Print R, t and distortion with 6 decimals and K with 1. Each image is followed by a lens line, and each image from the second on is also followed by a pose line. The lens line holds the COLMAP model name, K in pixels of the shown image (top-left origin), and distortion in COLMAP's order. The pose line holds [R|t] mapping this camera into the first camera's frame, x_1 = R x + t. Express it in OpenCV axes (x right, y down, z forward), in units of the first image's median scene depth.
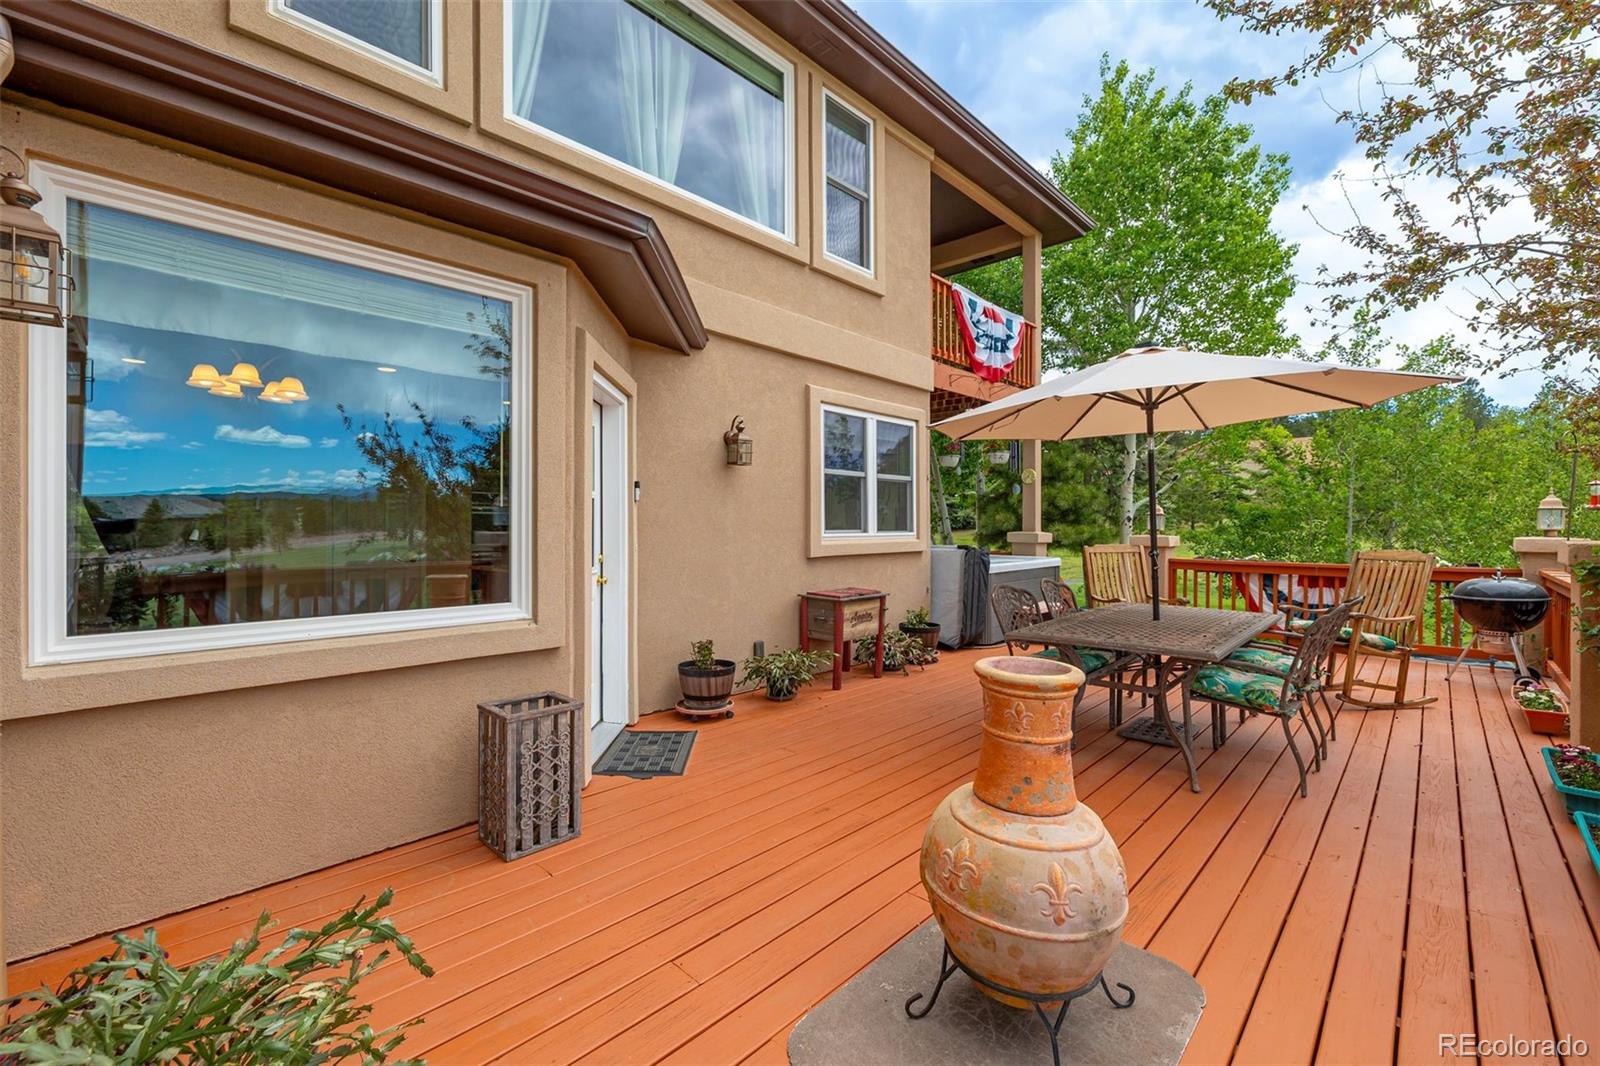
lens RADIAL K [[680.9, 0, 799.4], [0, 680.9, 522.8], [0, 0, 1]] dist [-0.001254, -0.000186]
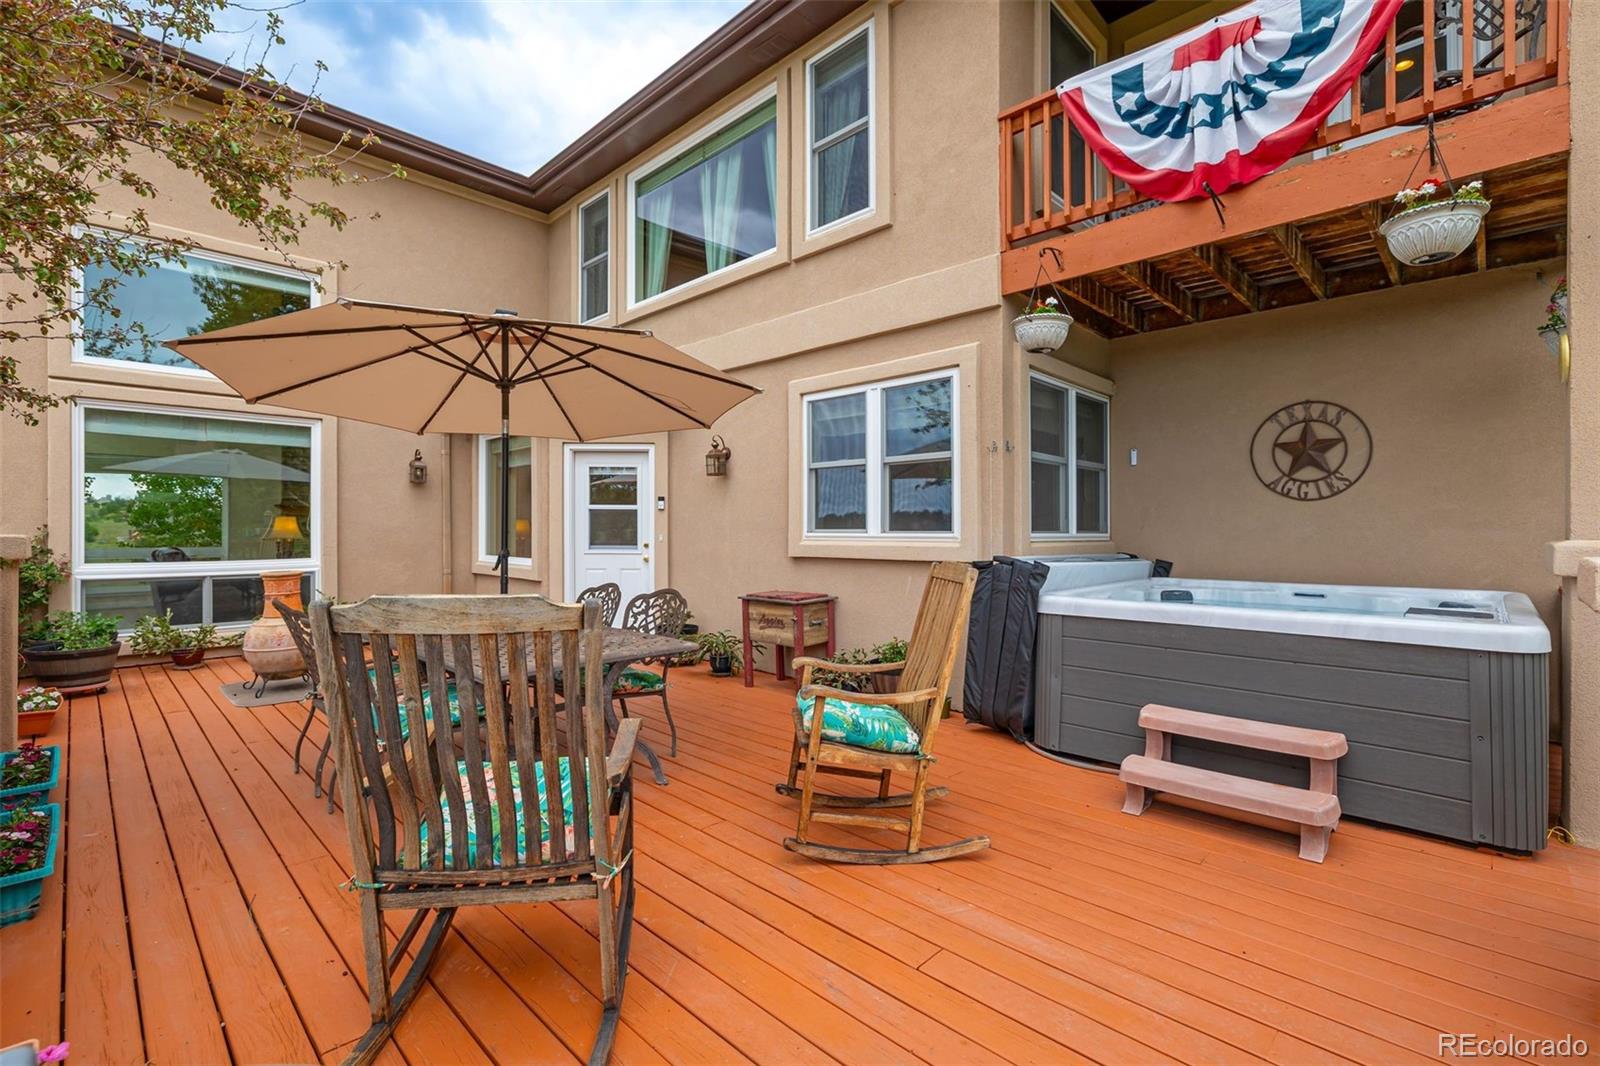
lens RADIAL K [[725.2, 0, 795.5], [0, 725.2, 531.9], [0, 0, 1]] dist [-0.001228, -0.000070]
pose [[-0.029241, -0.006104, -0.999554, 0.969015], [-0.003041, 0.999977, -0.006017, 0.019173], [0.999568, 0.002864, -0.029259, 0.947684]]
